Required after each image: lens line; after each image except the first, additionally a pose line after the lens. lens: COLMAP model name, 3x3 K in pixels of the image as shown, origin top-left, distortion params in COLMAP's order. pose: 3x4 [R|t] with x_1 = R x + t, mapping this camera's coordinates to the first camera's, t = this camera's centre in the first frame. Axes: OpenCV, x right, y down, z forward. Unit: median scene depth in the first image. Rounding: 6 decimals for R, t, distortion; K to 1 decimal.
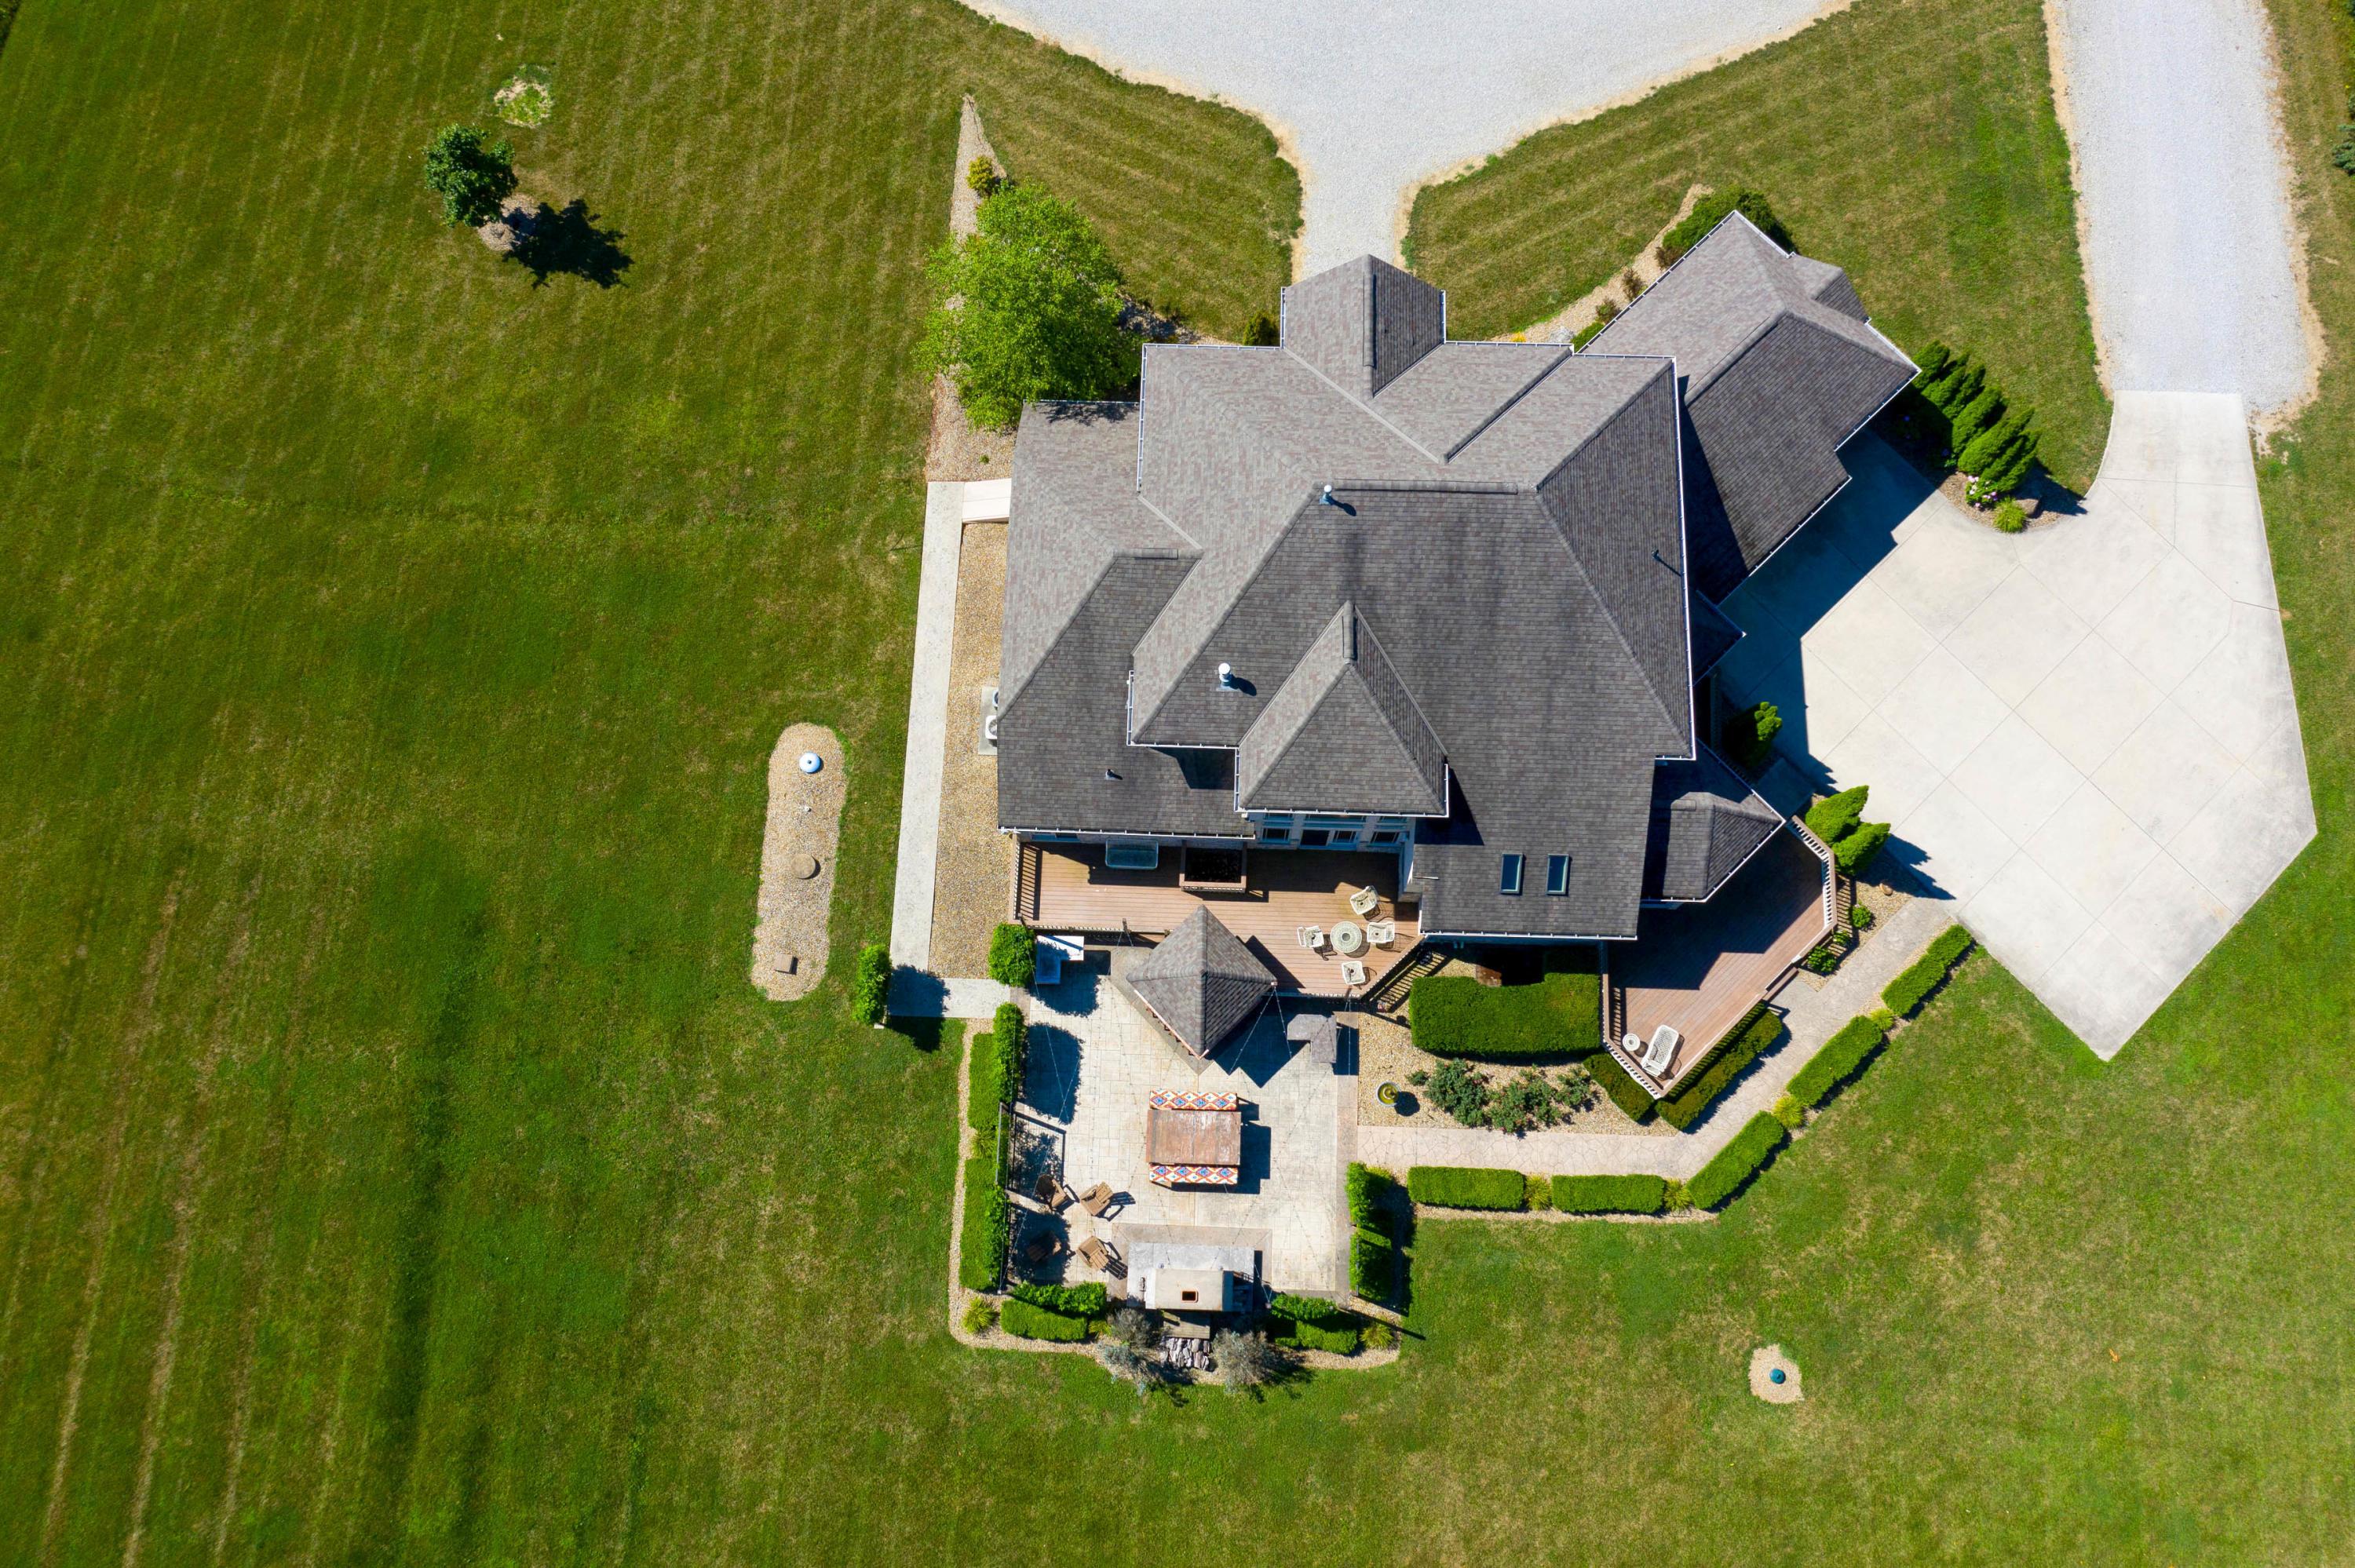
lens RADIAL K [[1845.8, 0, 1169.6], [0, 1845.8, 781.4], [0, 0, 1]] dist [-0.034358, 0.008906]
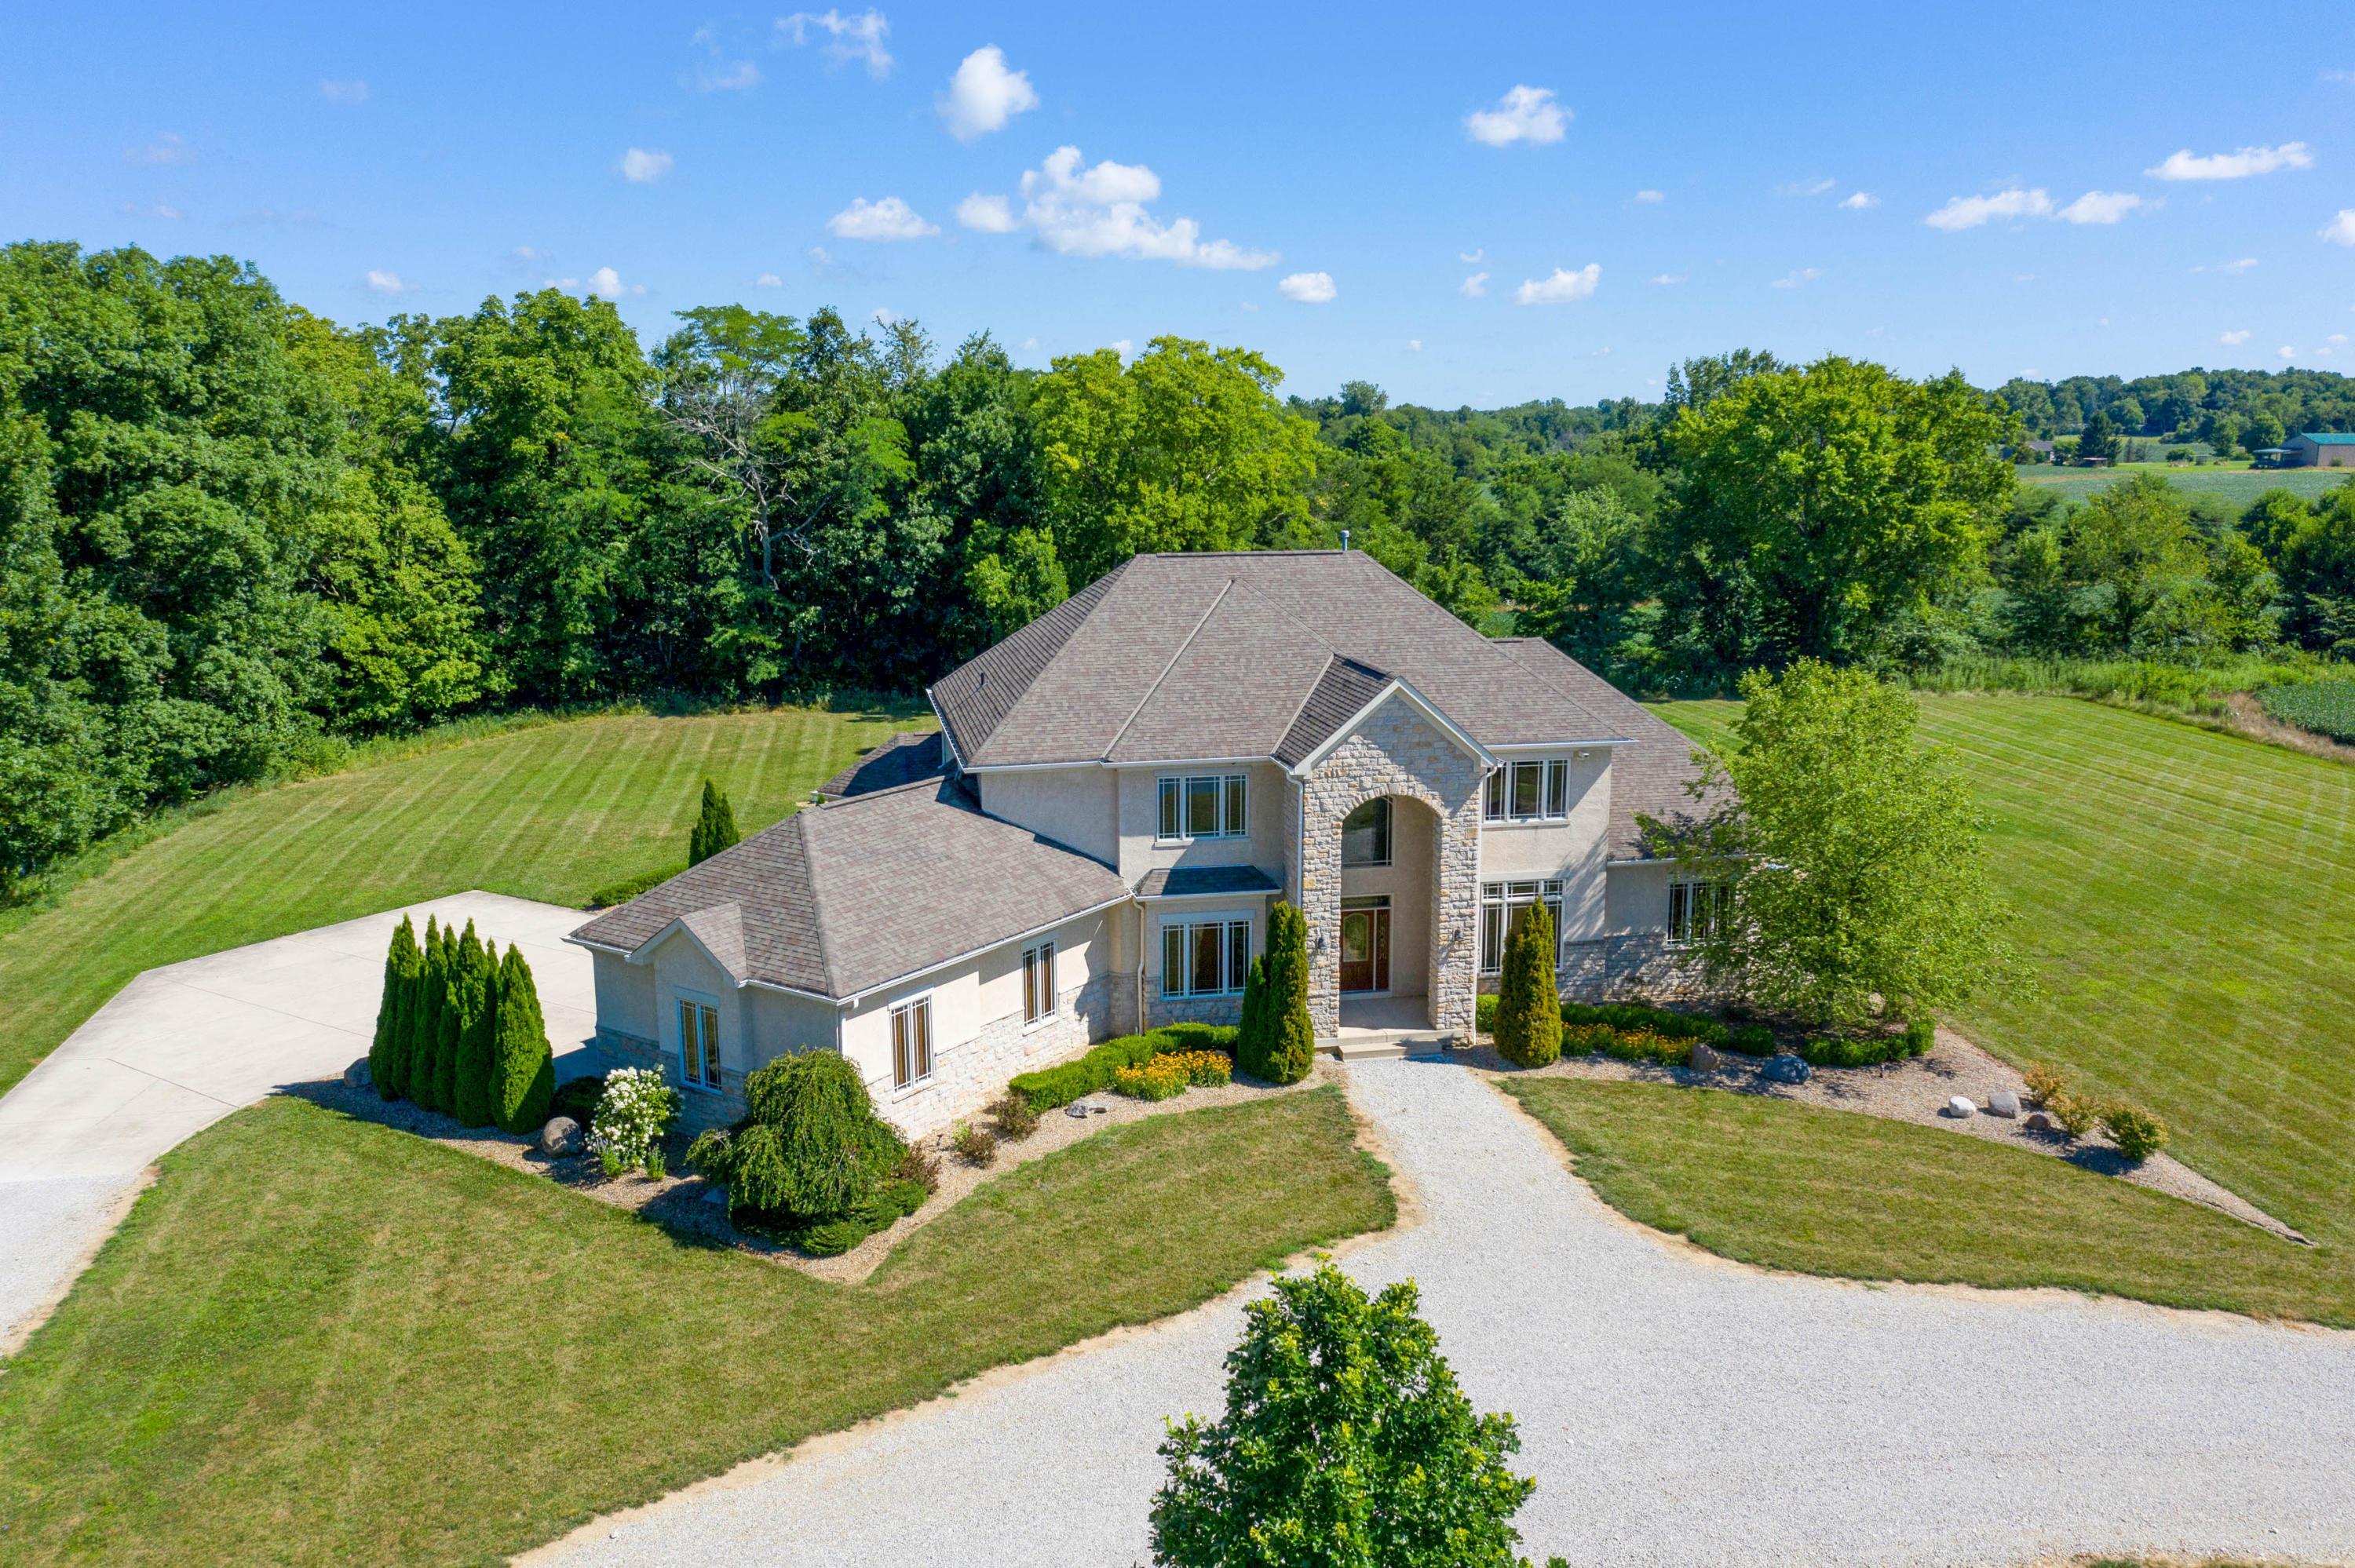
lens RADIAL K [[1845.8, 0, 1169.6], [0, 1845.8, 781.4], [0, 0, 1]] dist [-0.034358, 0.008906]
pose [[-0.974703, 0.064661, -0.213944, 0.342179], [-0.208370, 0.083325, 0.974494, -0.938617], [0.080839, 0.994422, -0.067744, 1.030091]]
